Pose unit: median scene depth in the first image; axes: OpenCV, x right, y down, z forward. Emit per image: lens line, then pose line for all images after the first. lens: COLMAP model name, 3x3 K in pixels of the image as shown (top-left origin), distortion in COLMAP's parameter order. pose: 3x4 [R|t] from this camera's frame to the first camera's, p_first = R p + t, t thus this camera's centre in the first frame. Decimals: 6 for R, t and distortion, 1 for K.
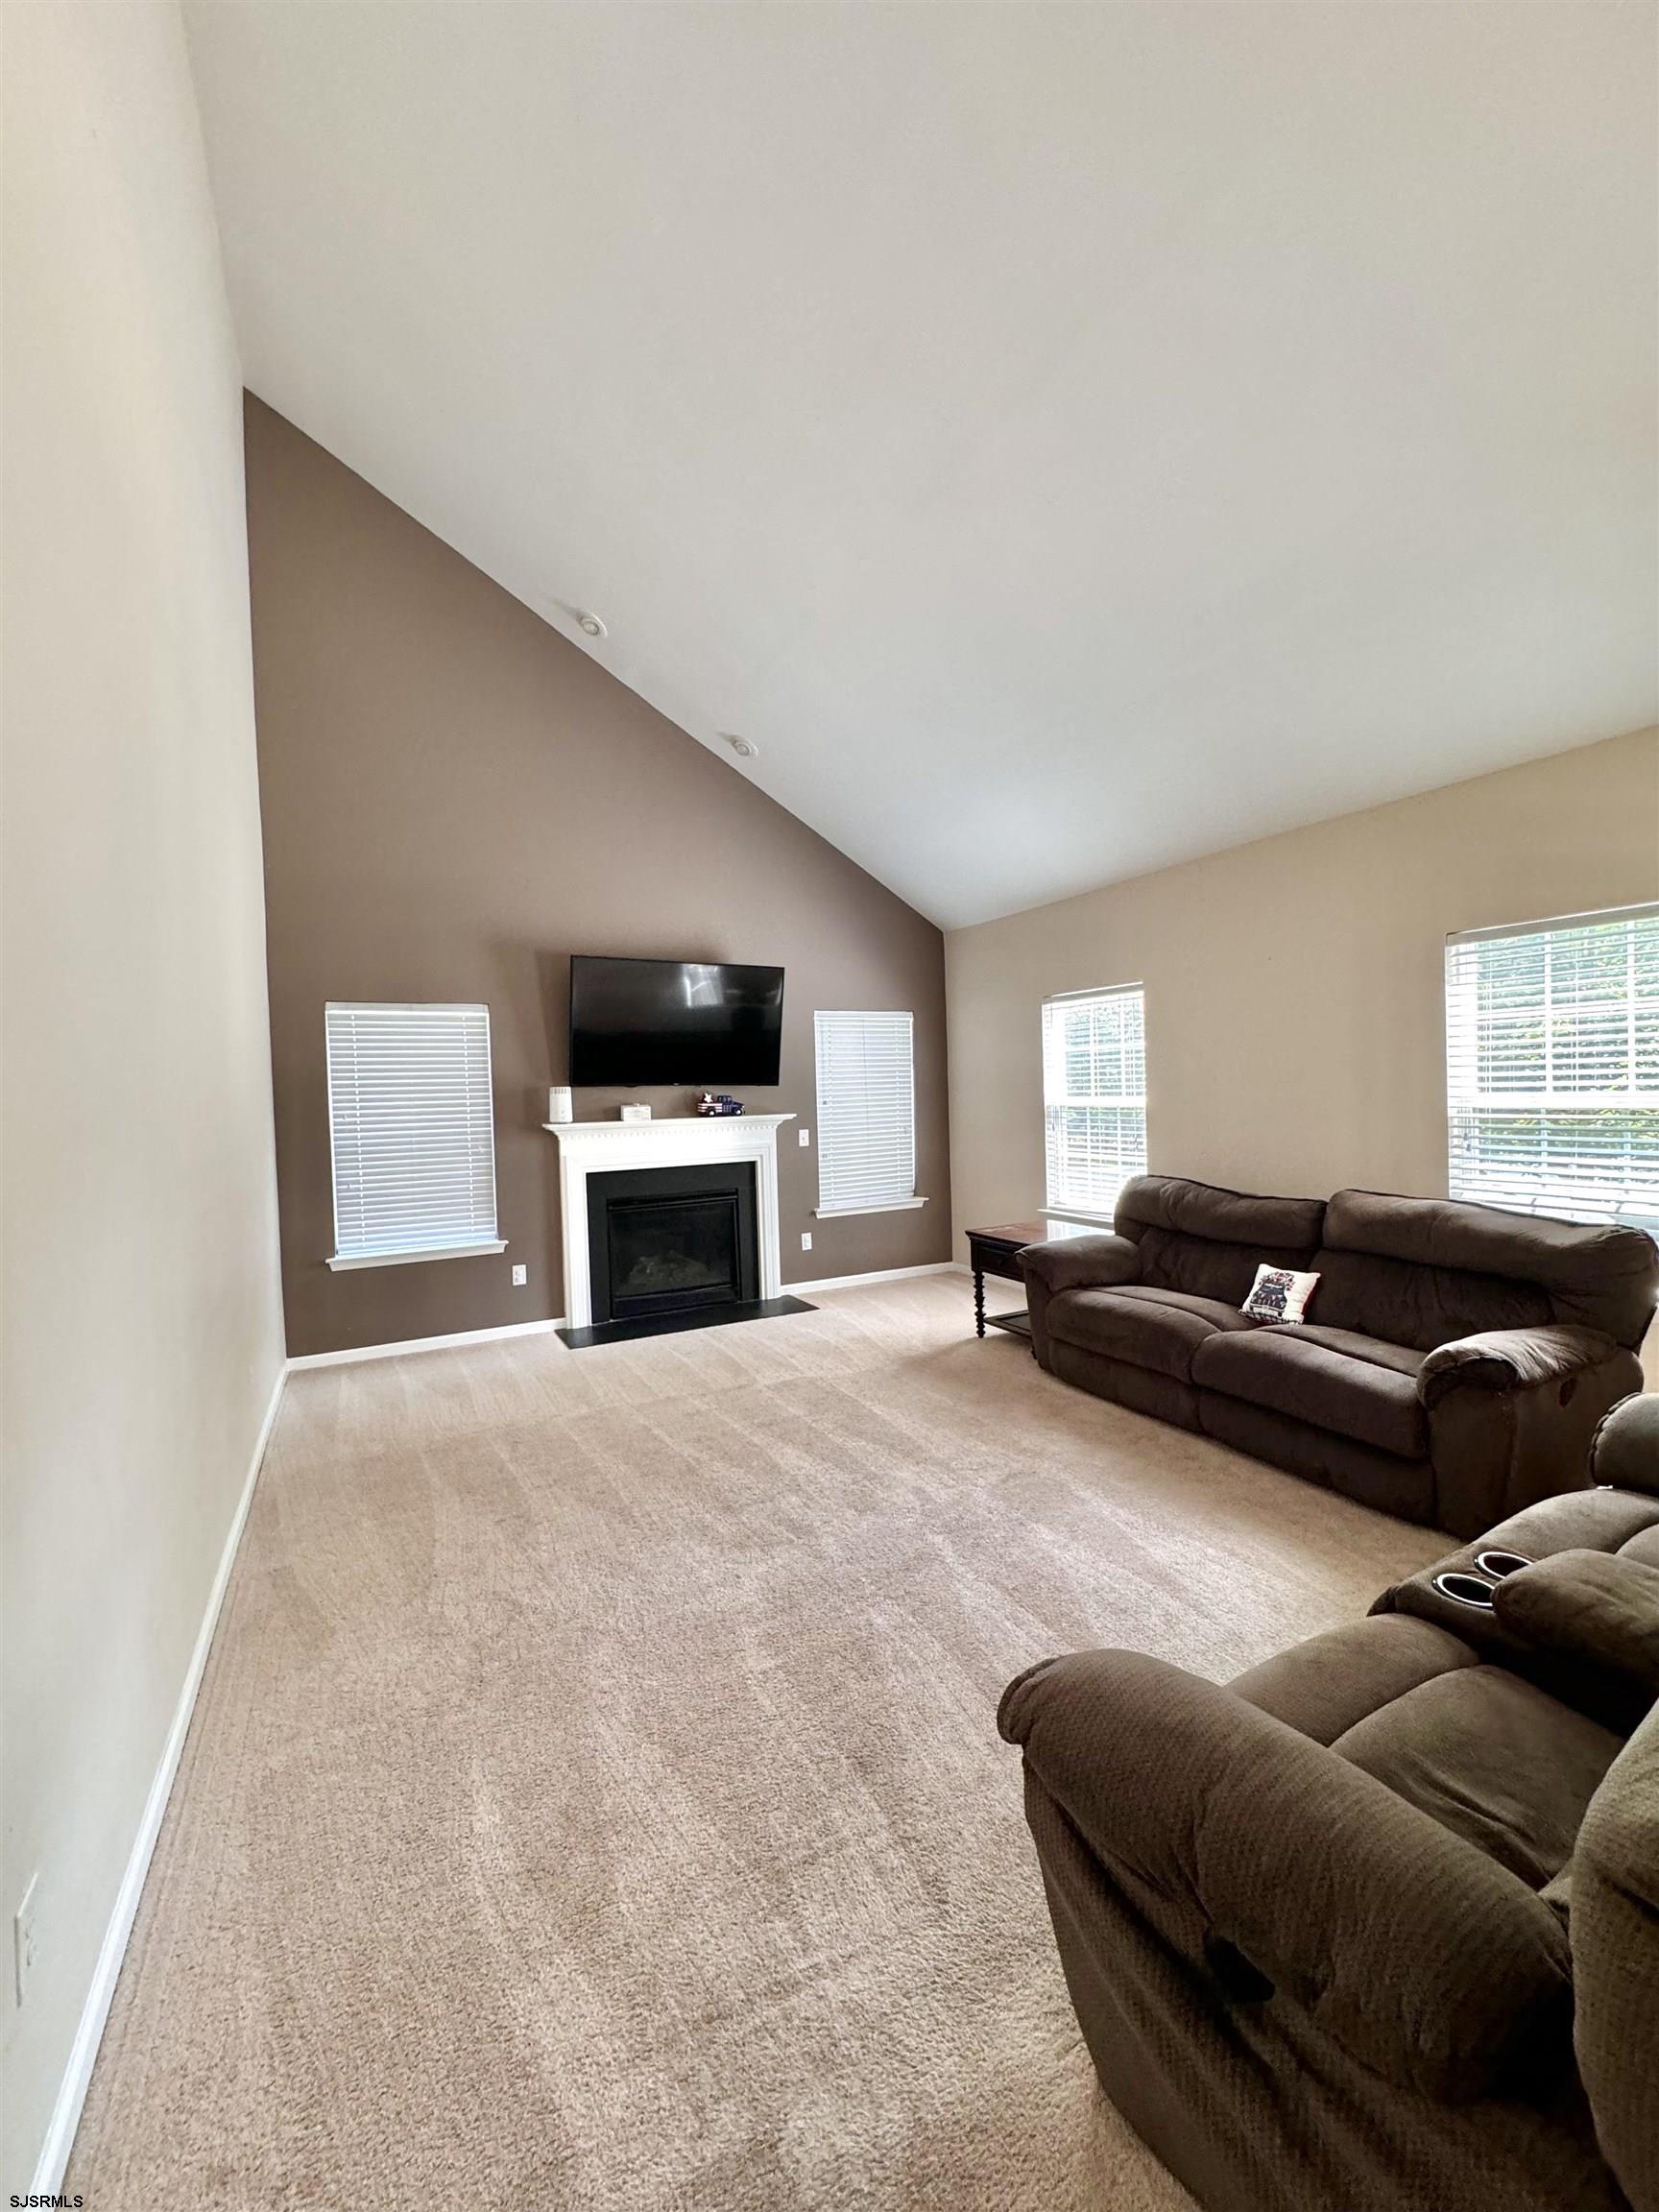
lens RADIAL K [[882.7, 0, 829.5], [0, 882.7, 1106.0], [0, 0, 1]] dist [-0.000324, 0.001762]
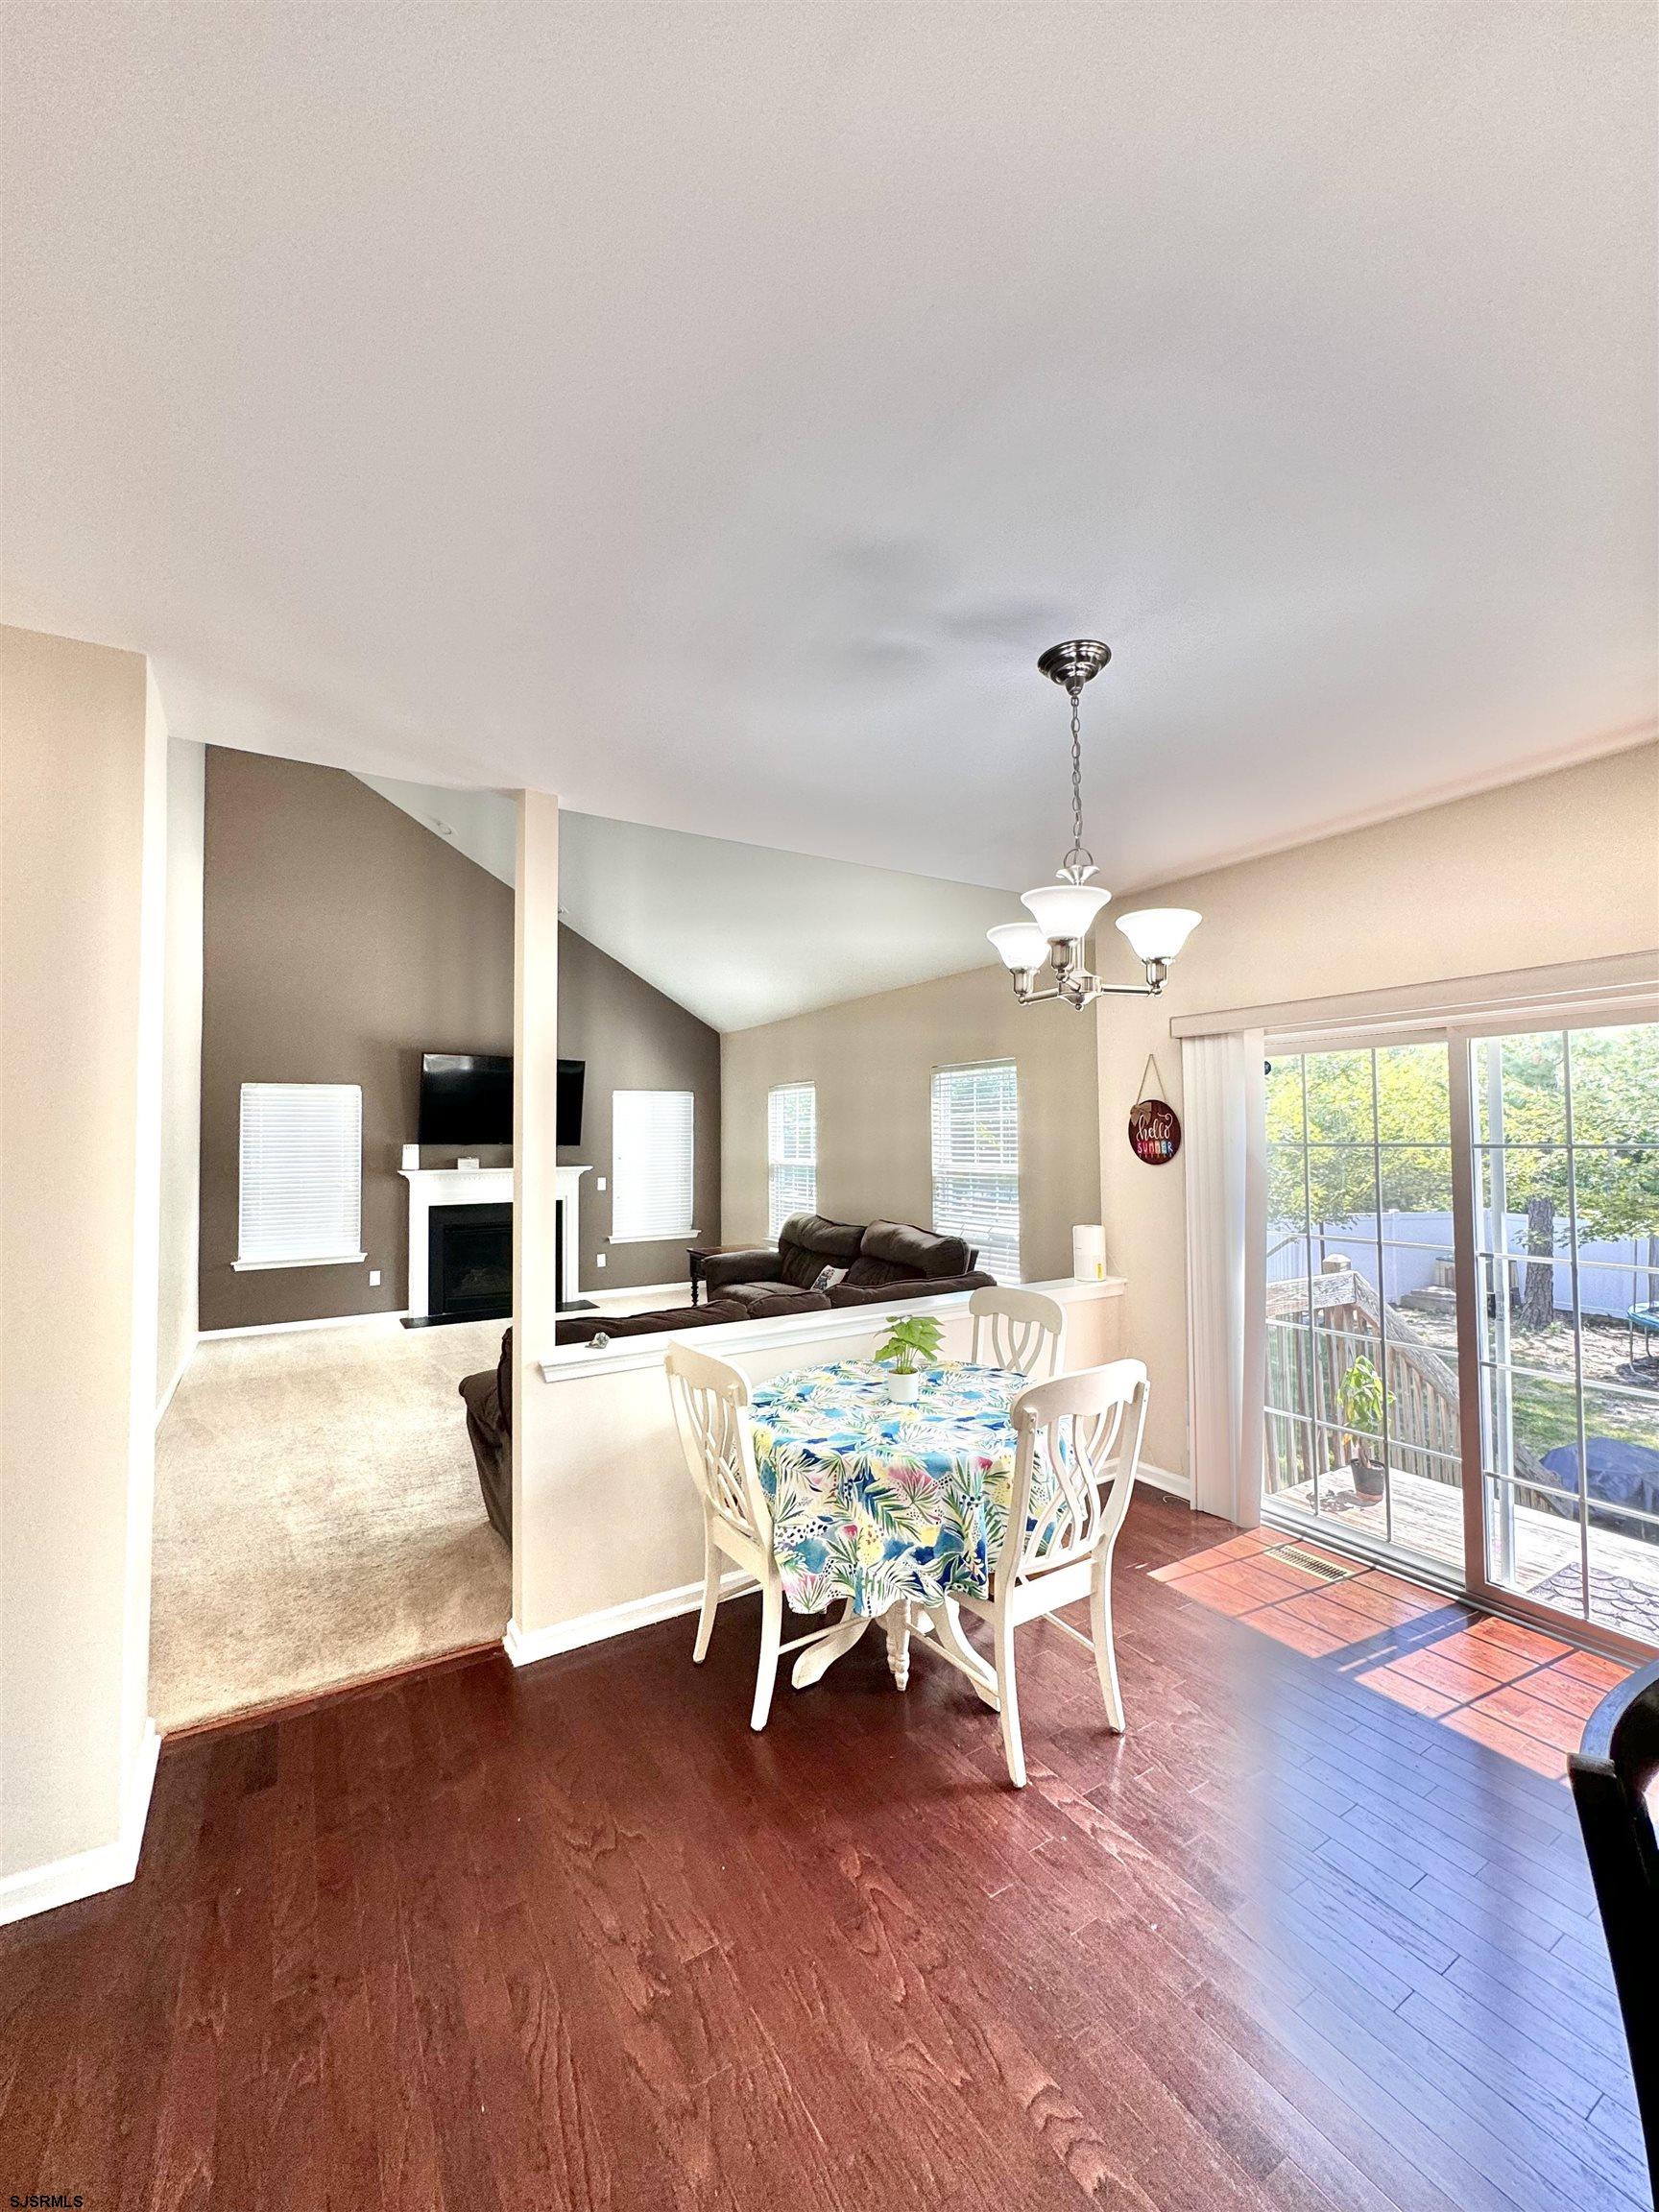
lens RADIAL K [[882.7, 0, 829.5], [0, 882.7, 1106.0], [0, 0, 1]] dist [-0.000324, 0.001762]
pose [[0.998064, 0.022477, 0.057996, 0.285441], [-0.019085, 0.998112, -0.058385, -0.013511], [-0.059199, 0.057165, 0.996608, -0.460916]]
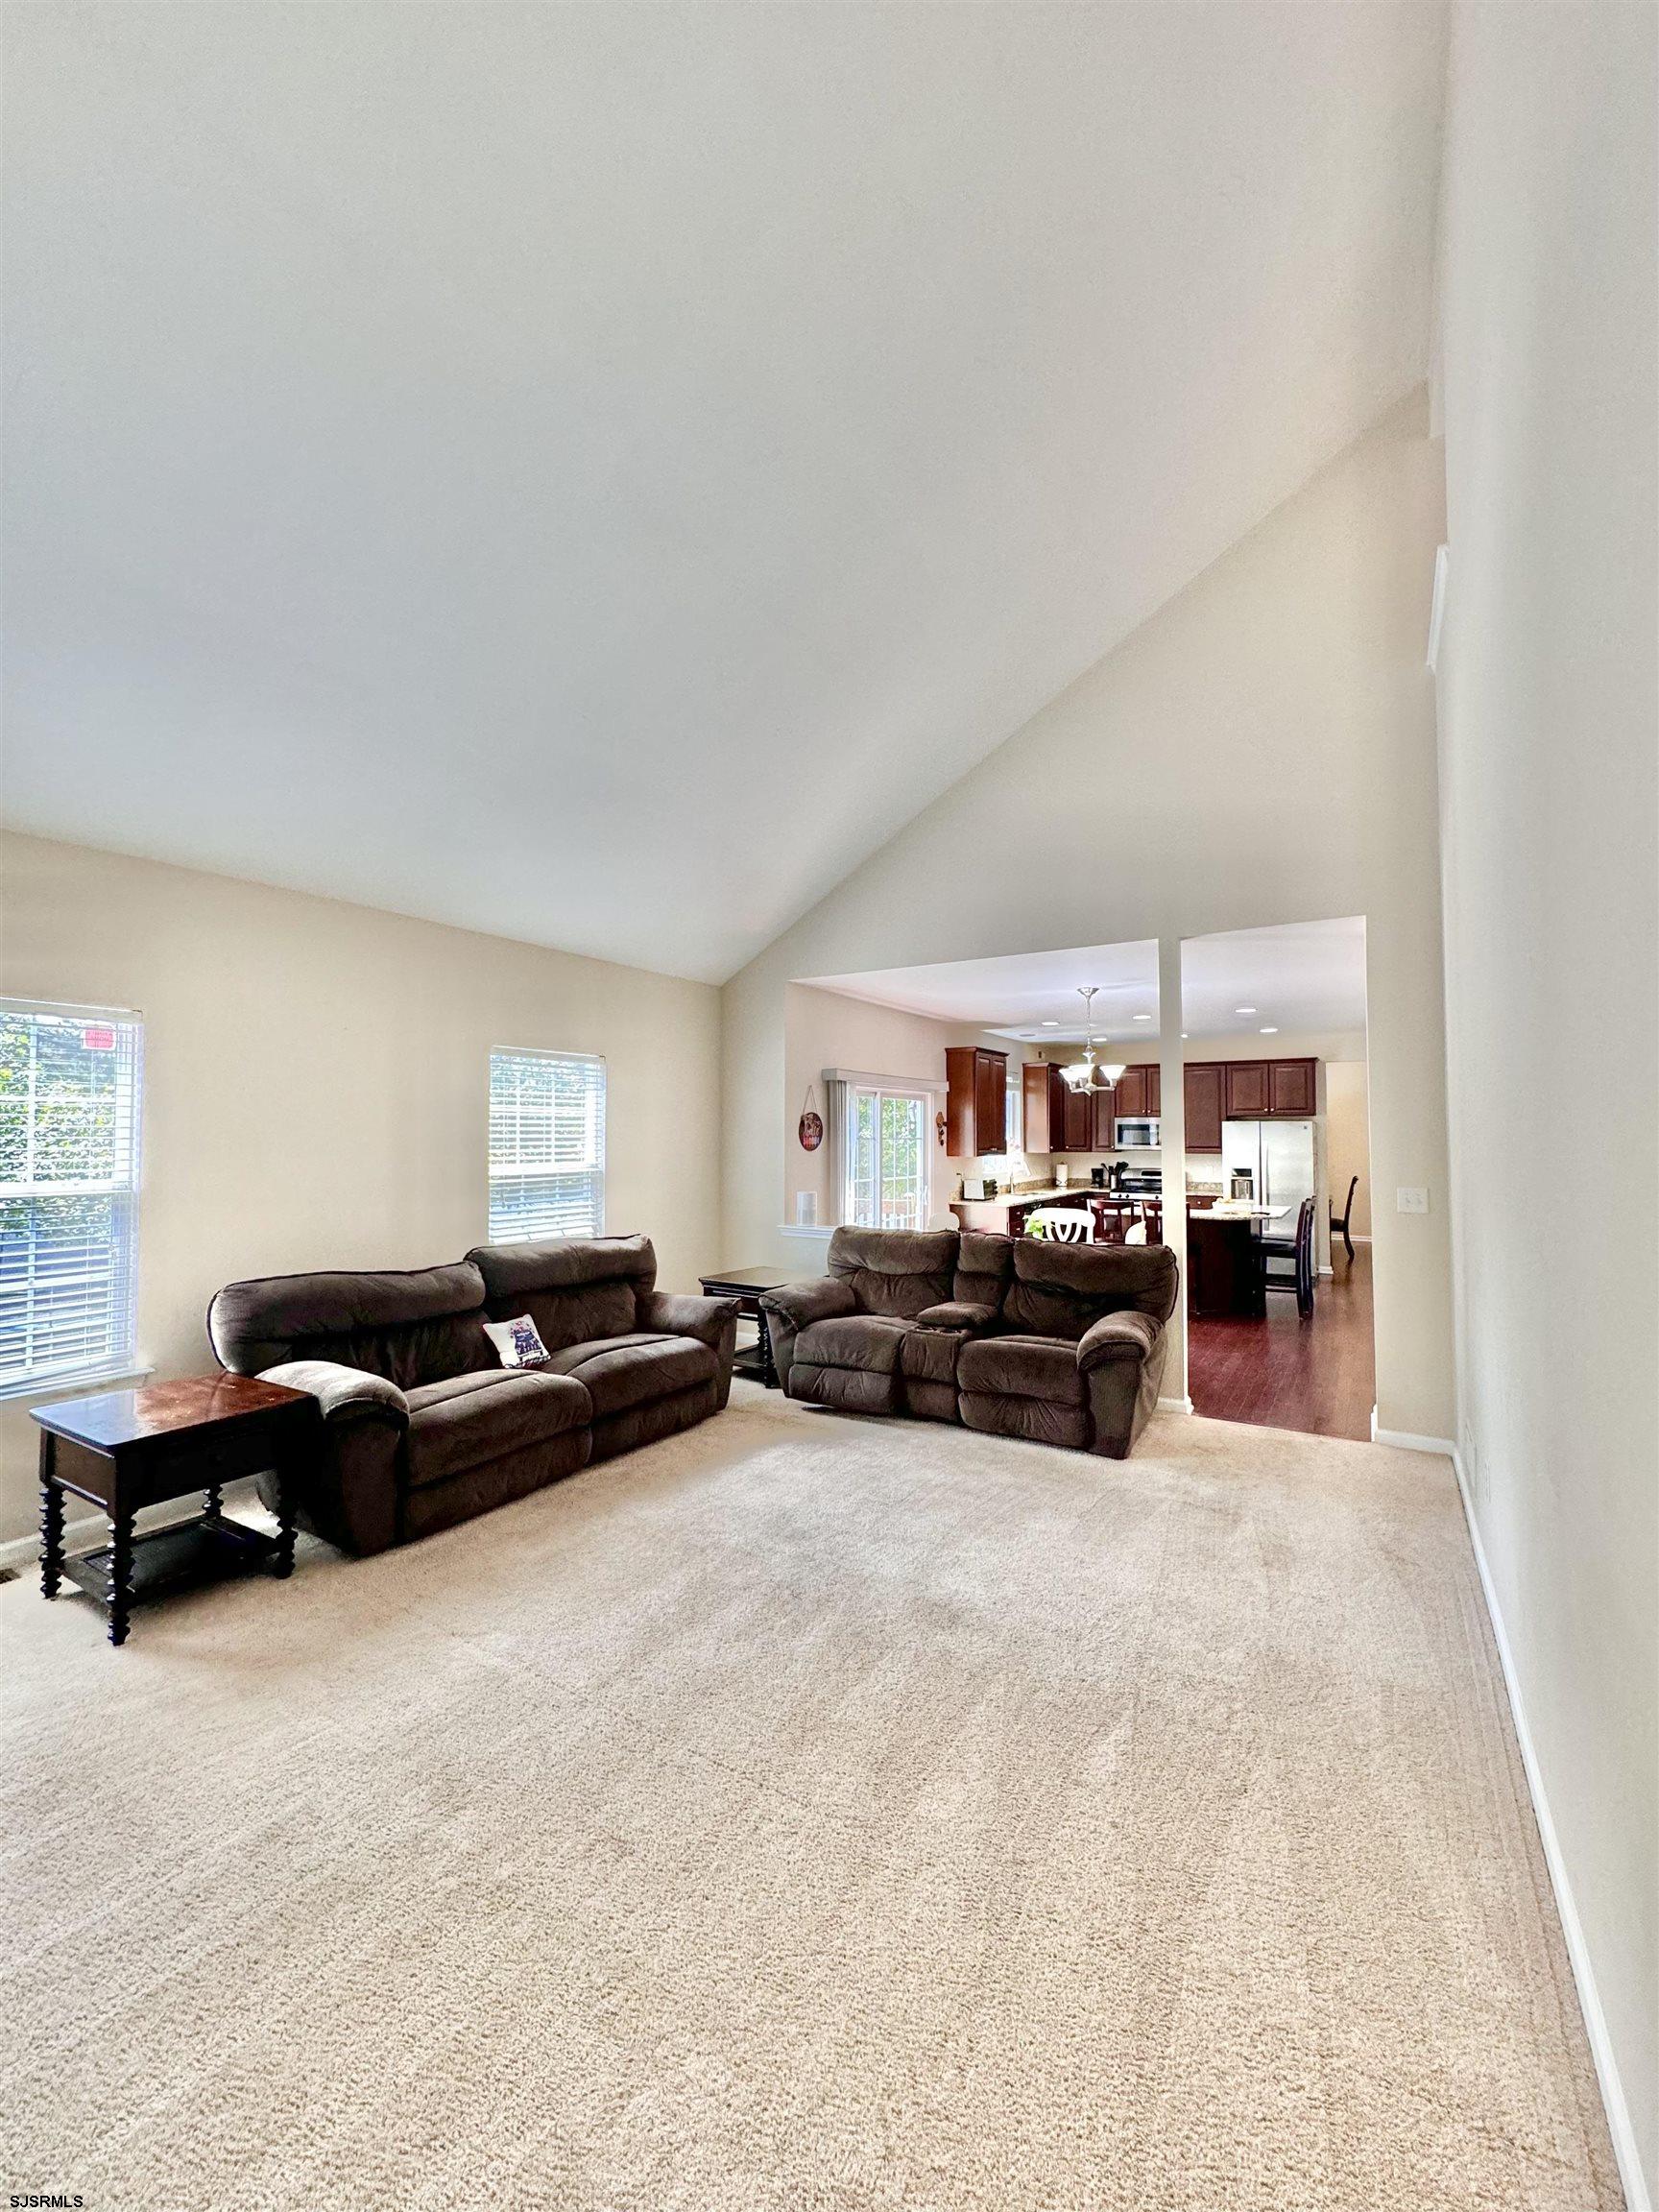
lens RADIAL K [[882.7, 0, 829.5], [0, 882.7, 1106.0], [0, 0, 1]] dist [-0.000324, 0.001762]
pose [[-0.499963, 0.063008, 0.863752, -0.428627], [0.034839, 0.998006, -0.052636, -0.010199], [-0.865346, 0.003777, -0.501161, 0.755127]]
